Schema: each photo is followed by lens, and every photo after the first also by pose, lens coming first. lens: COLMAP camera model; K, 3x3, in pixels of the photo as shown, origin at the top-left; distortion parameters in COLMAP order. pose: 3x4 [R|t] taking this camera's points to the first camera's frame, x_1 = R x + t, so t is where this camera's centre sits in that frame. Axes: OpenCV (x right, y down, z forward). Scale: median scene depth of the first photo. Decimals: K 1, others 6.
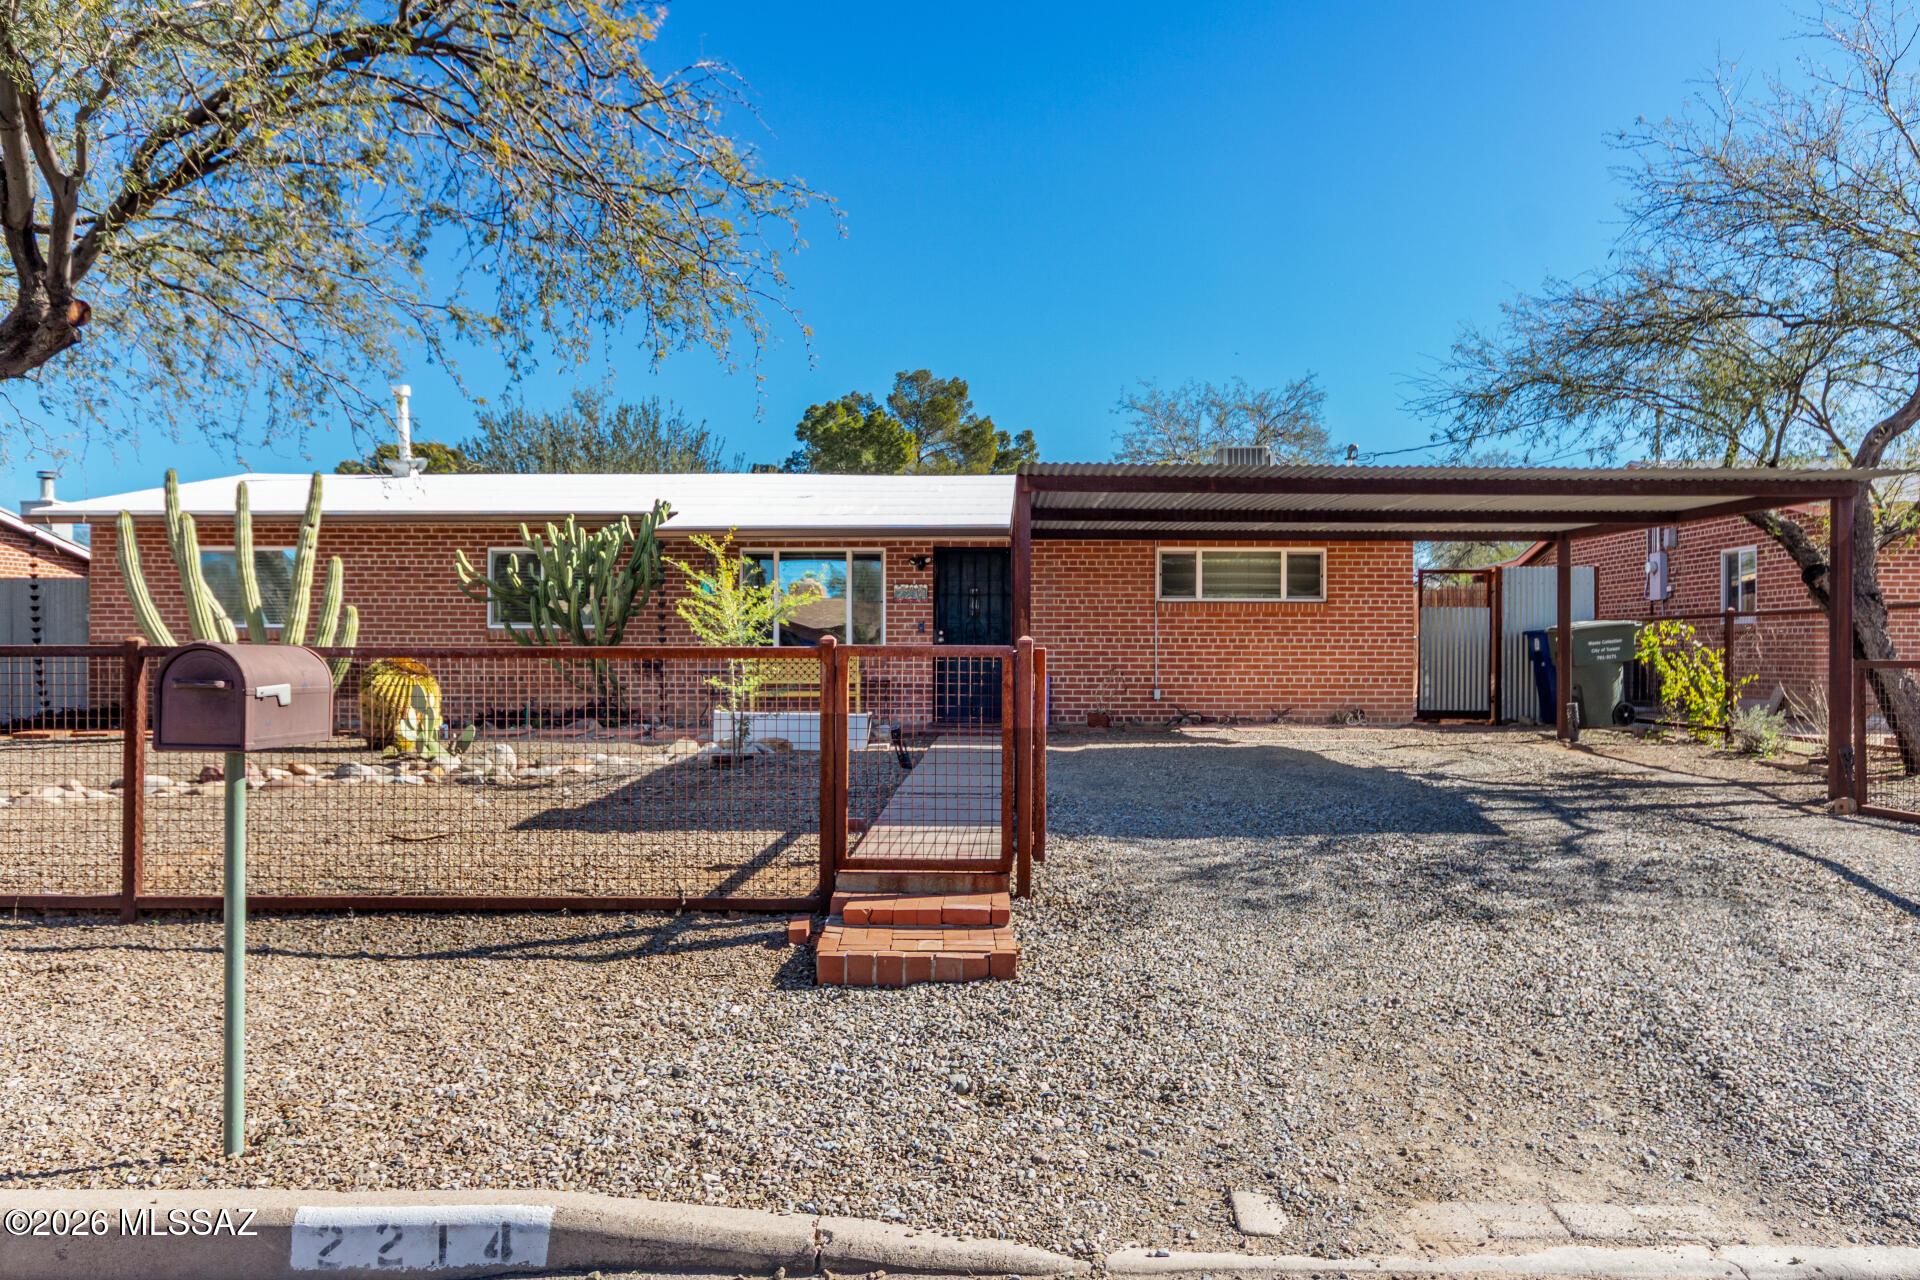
lens RADIAL K [[1442.7, 0, 960.0], [0, 1442.7, 640.0], [0, 0, 1]] dist [-0.008447, -0.001976]
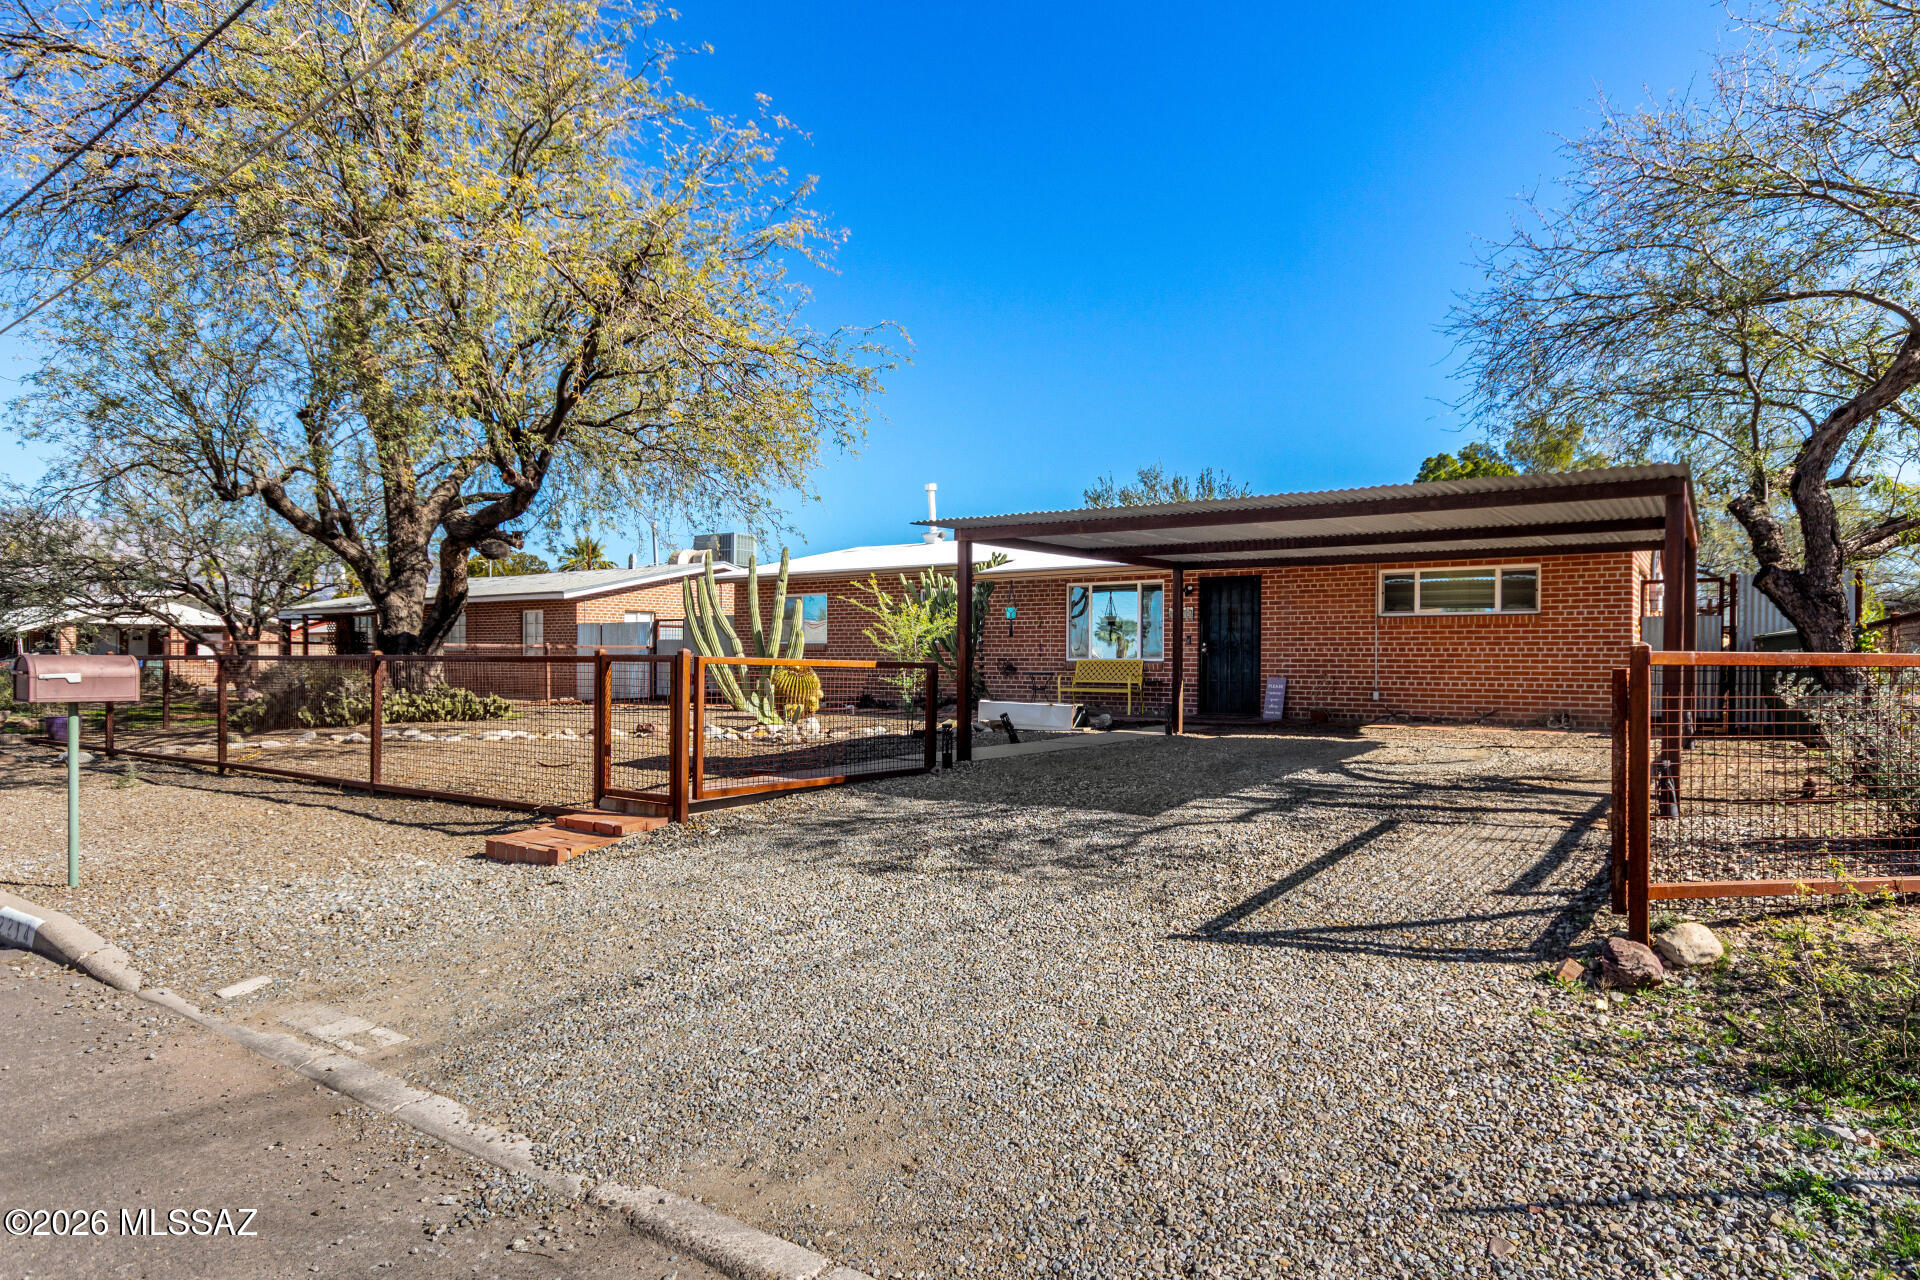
lens RADIAL K [[1084.6, 0, 960.0], [0, 1084.6, 640.0], [0, 0, 1]] dist [0.003540, 0.000012]
pose [[0.837902, -0.008534, -0.545755, 0.332780], [0.002936, 0.999934, -0.011128, 0.001096], [0.545814, 0.007721, 0.837871, 0.078221]]
